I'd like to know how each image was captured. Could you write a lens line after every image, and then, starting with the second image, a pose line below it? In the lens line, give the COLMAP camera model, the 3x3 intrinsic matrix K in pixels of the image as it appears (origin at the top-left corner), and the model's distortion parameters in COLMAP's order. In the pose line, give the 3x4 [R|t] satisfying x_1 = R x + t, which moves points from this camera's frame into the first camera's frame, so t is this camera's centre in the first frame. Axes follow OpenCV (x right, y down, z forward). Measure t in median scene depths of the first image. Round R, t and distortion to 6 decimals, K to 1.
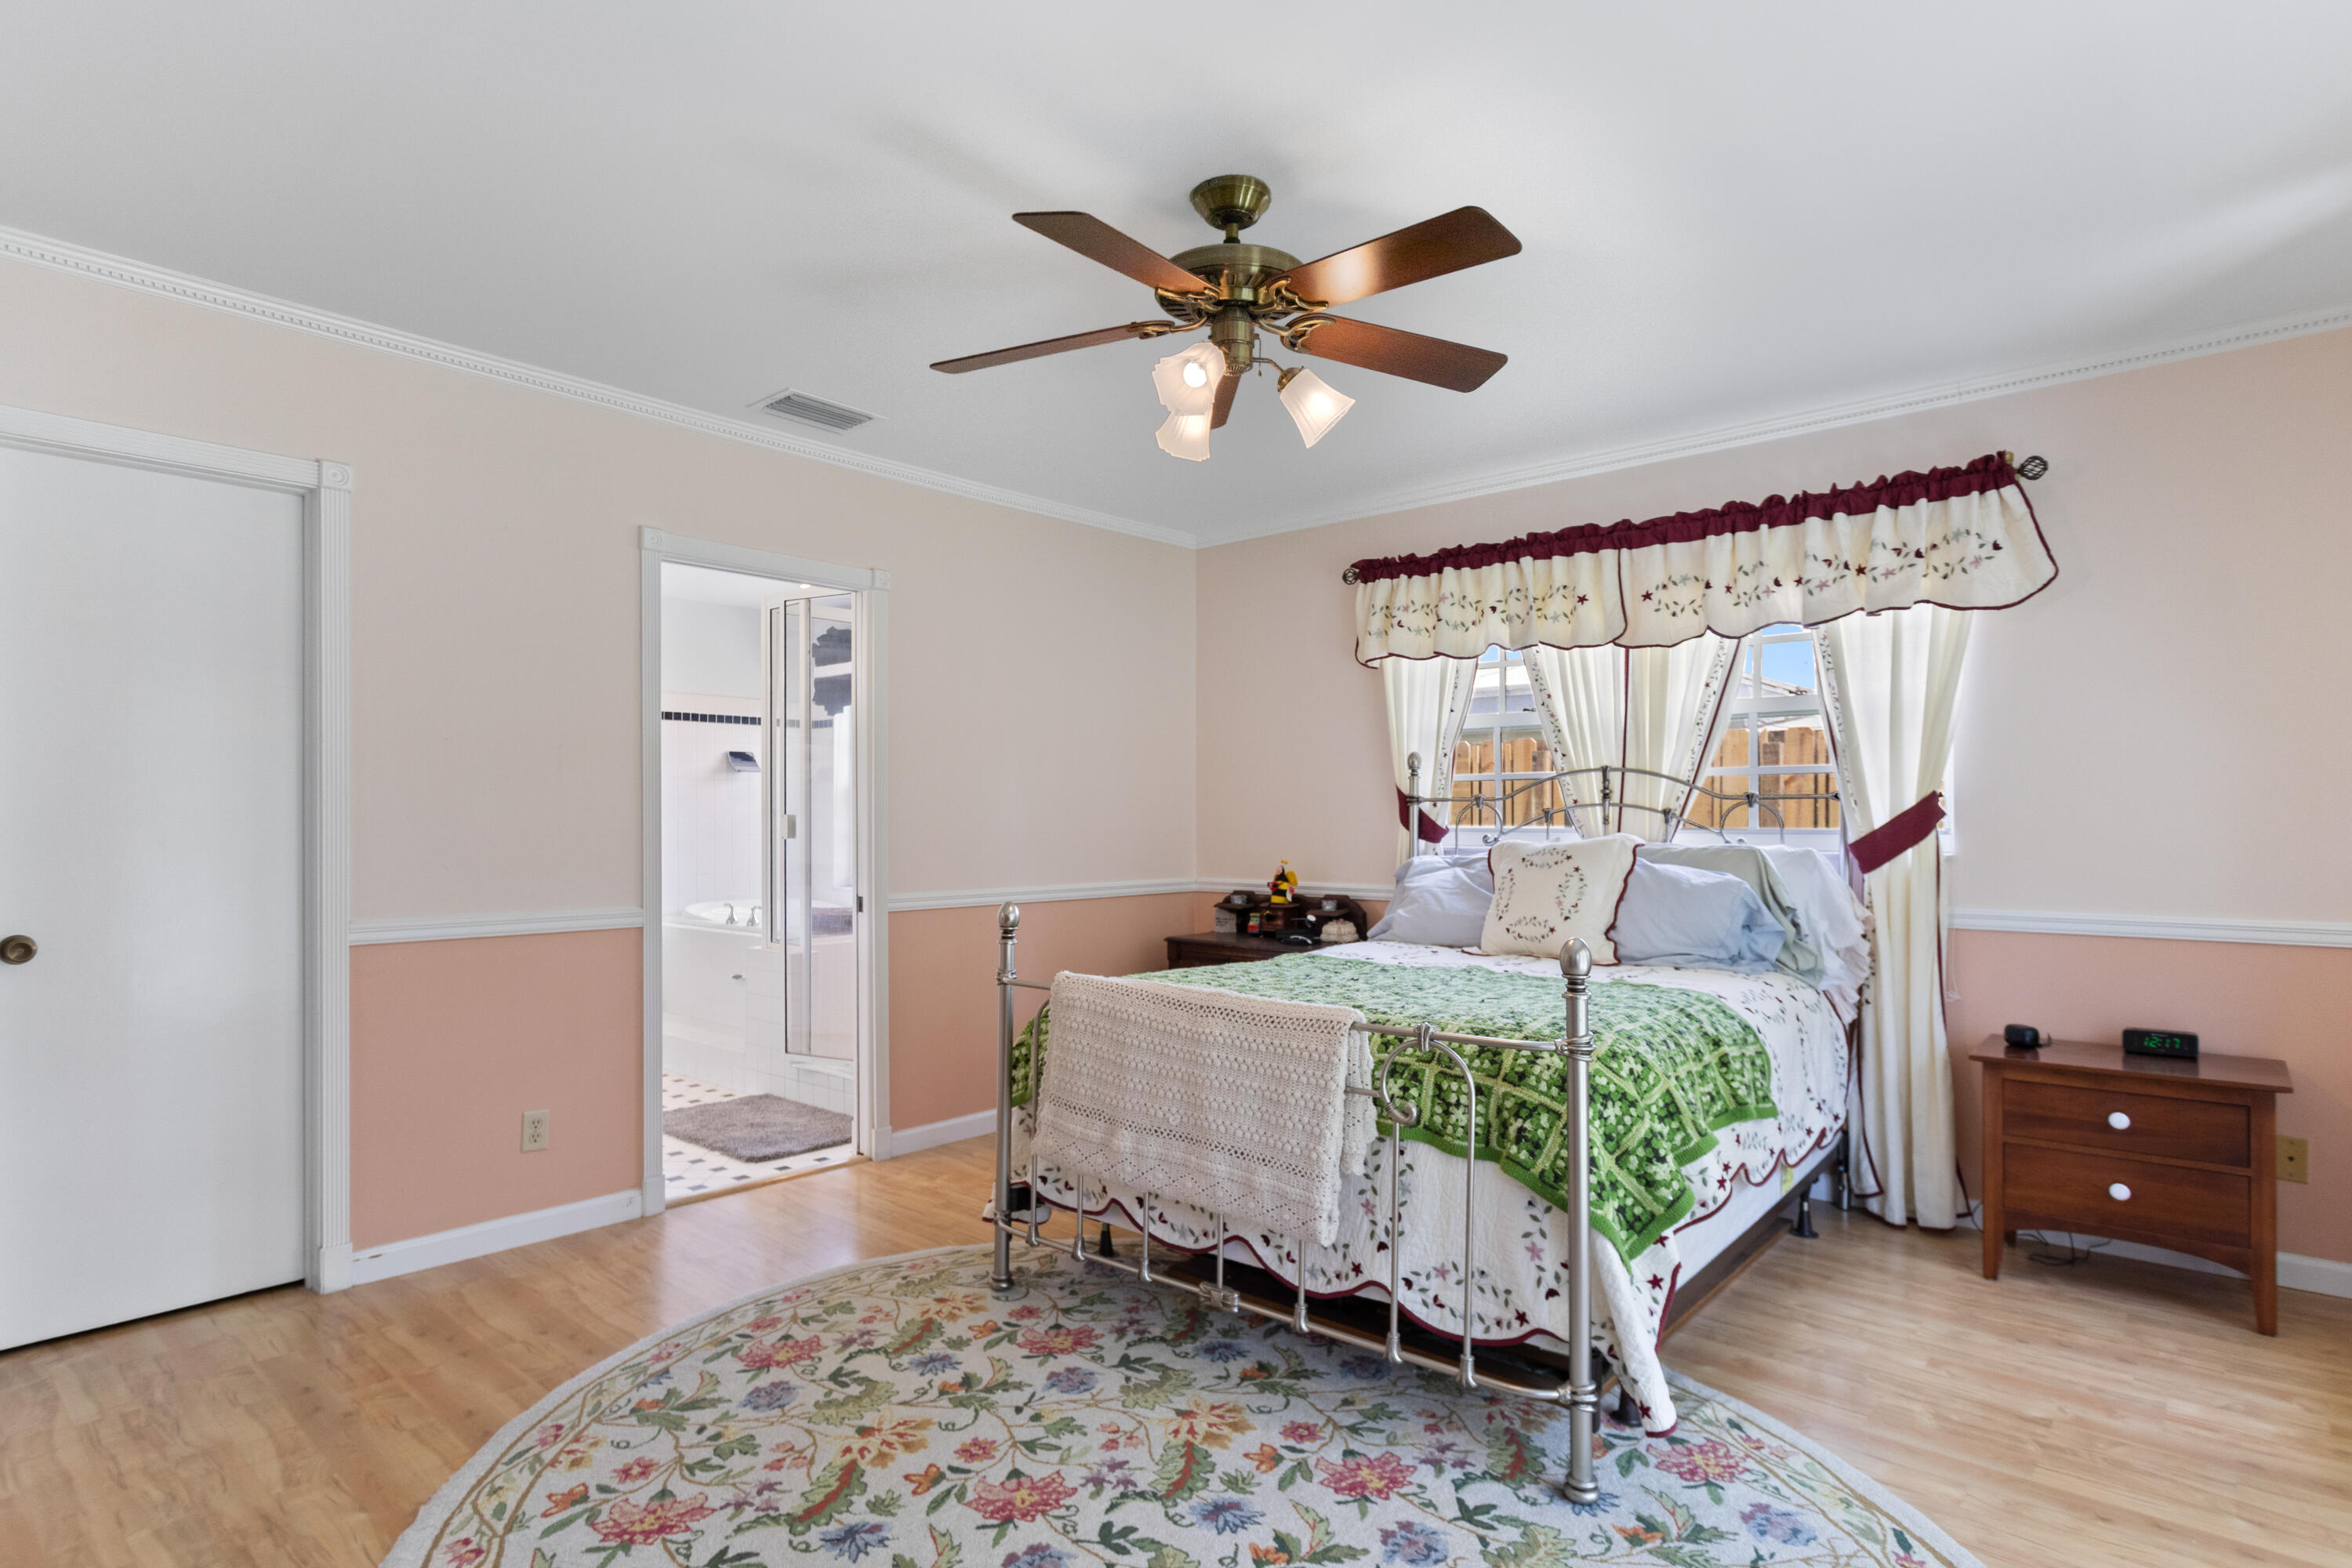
lens RADIAL K [[1212.7, 0, 1150.3], [0, 1212.7, 829.7], [0, 0, 1]] dist [-0.003909, 0.000818]
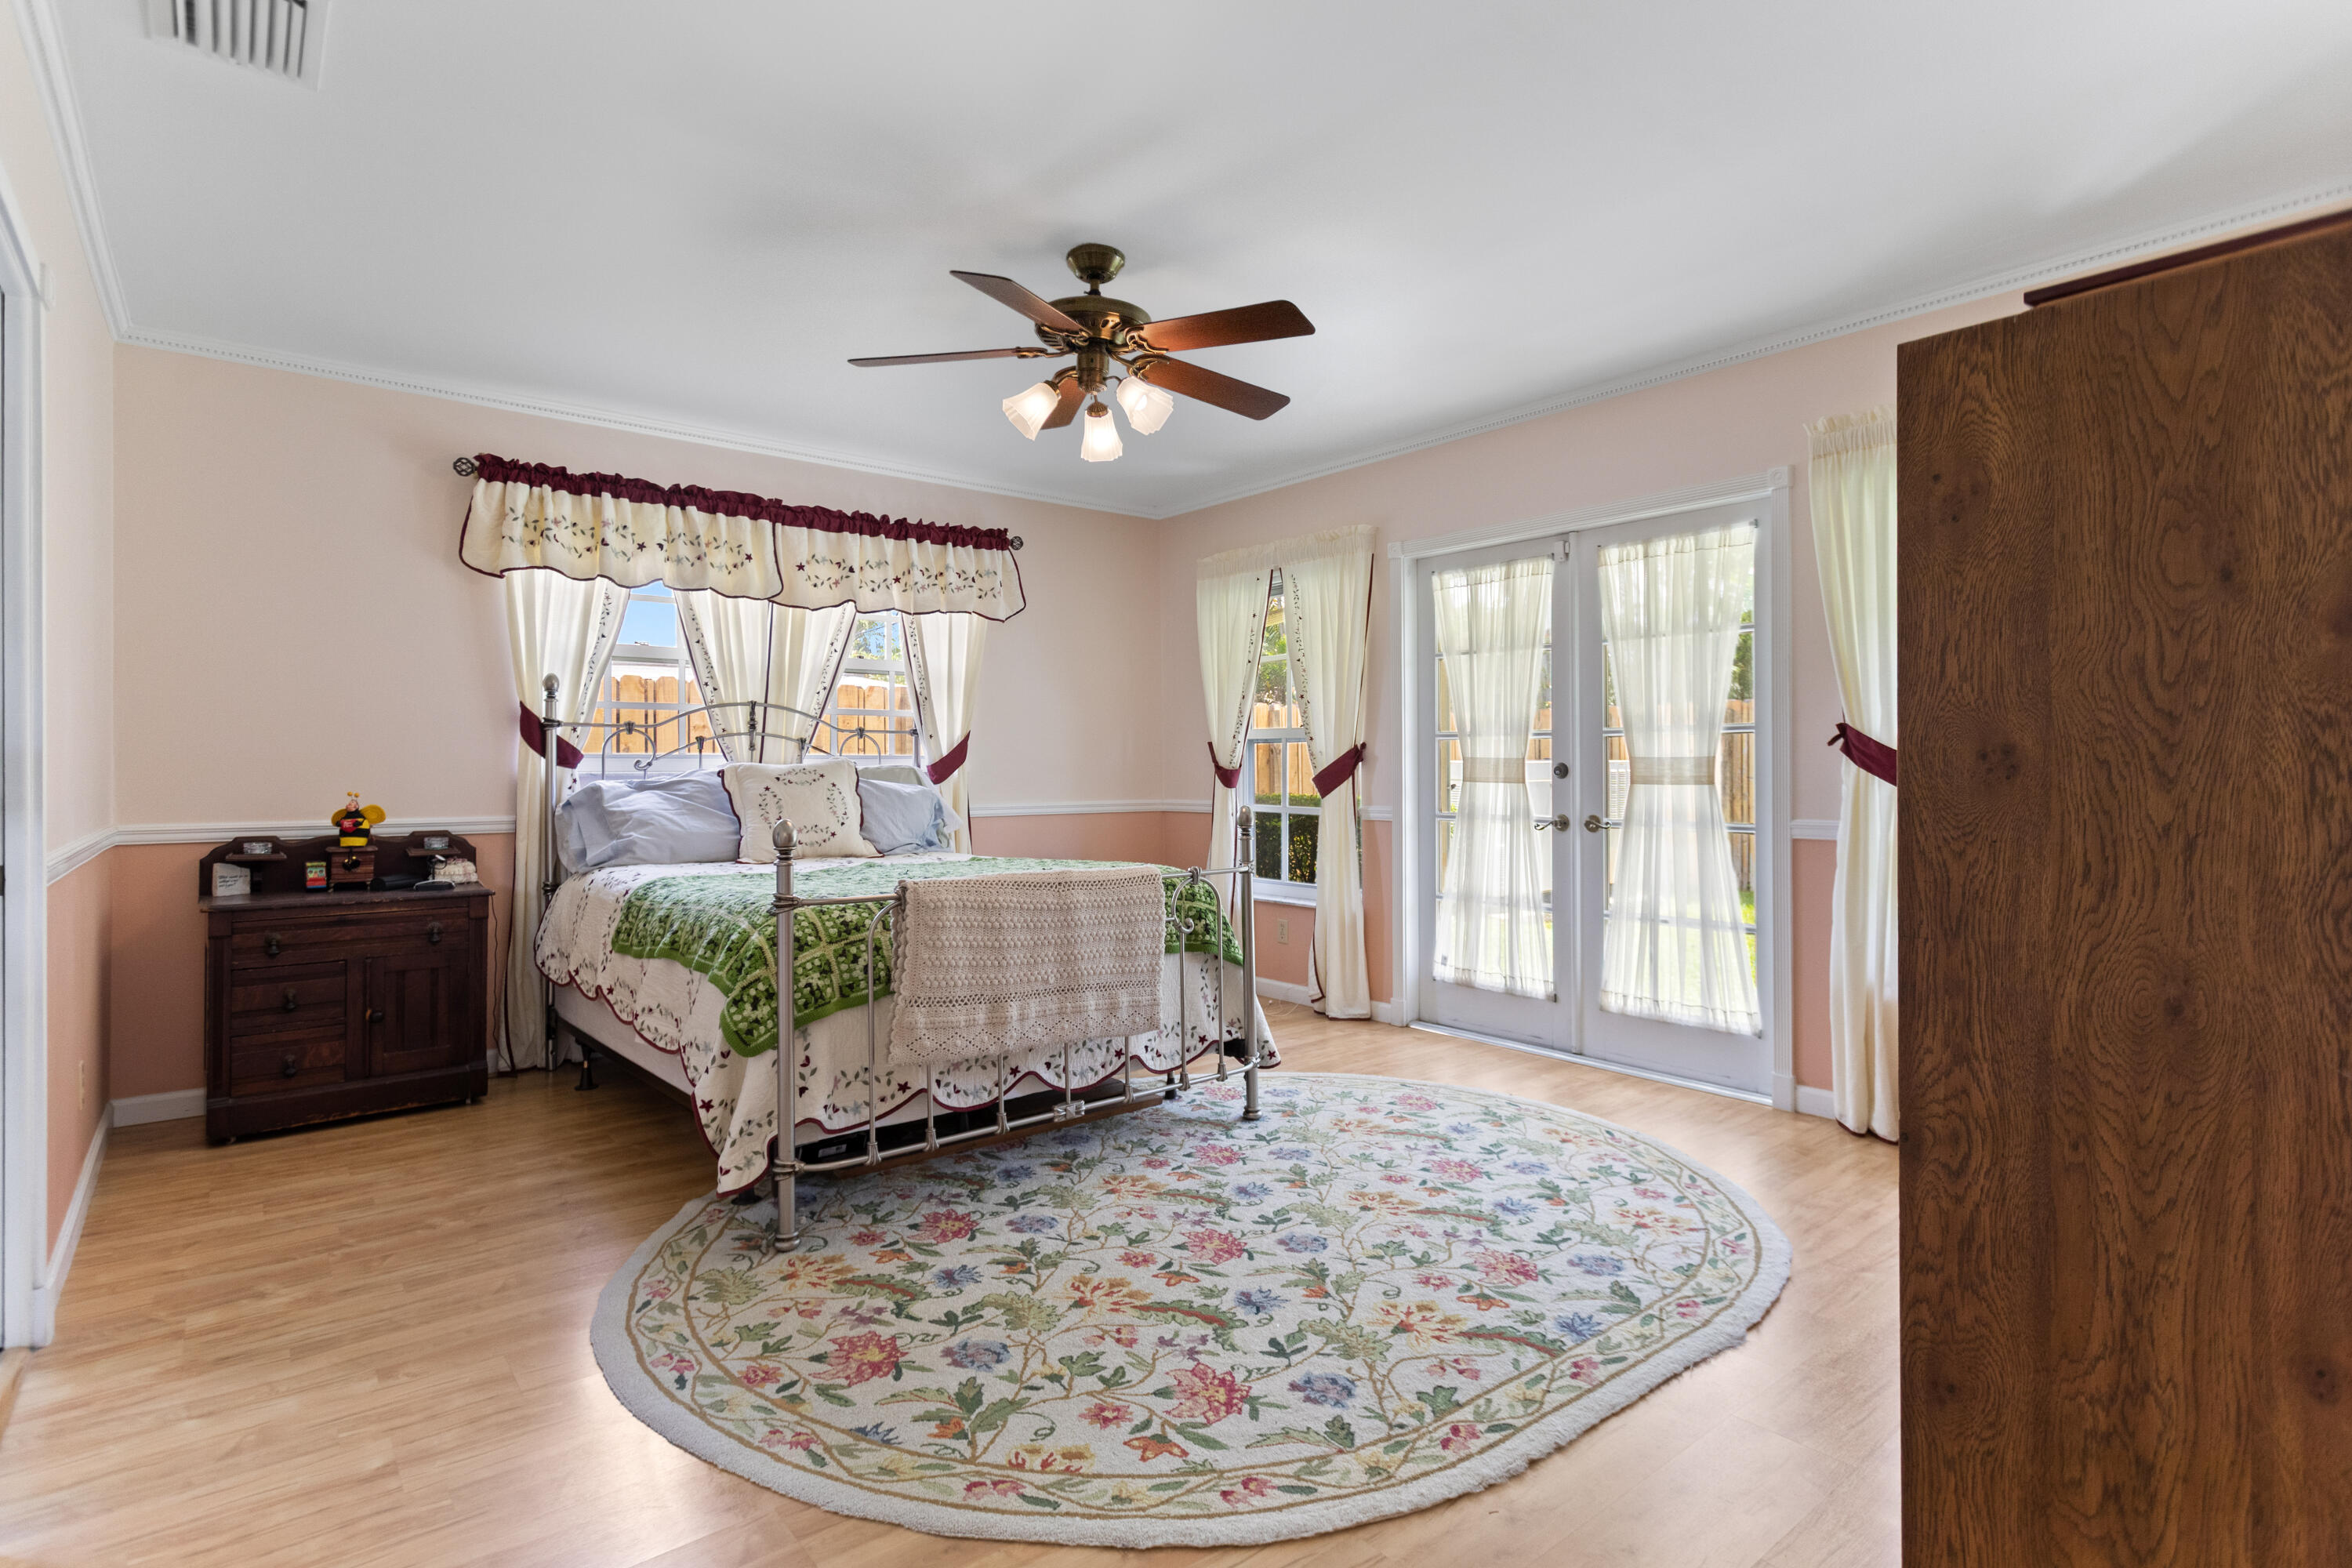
lens RADIAL K [[1158.9, 0, 1162.9], [0, 1158.9, 767.6], [0, 0, 1]] dist [0.005919, 0.001565]
pose [[0.166731, -0.000303, 0.986002, -1.043819], [0.009025, 0.999959, -0.001219, 0.026791], [-0.985961, 0.009102, 0.166727, 0.647663]]
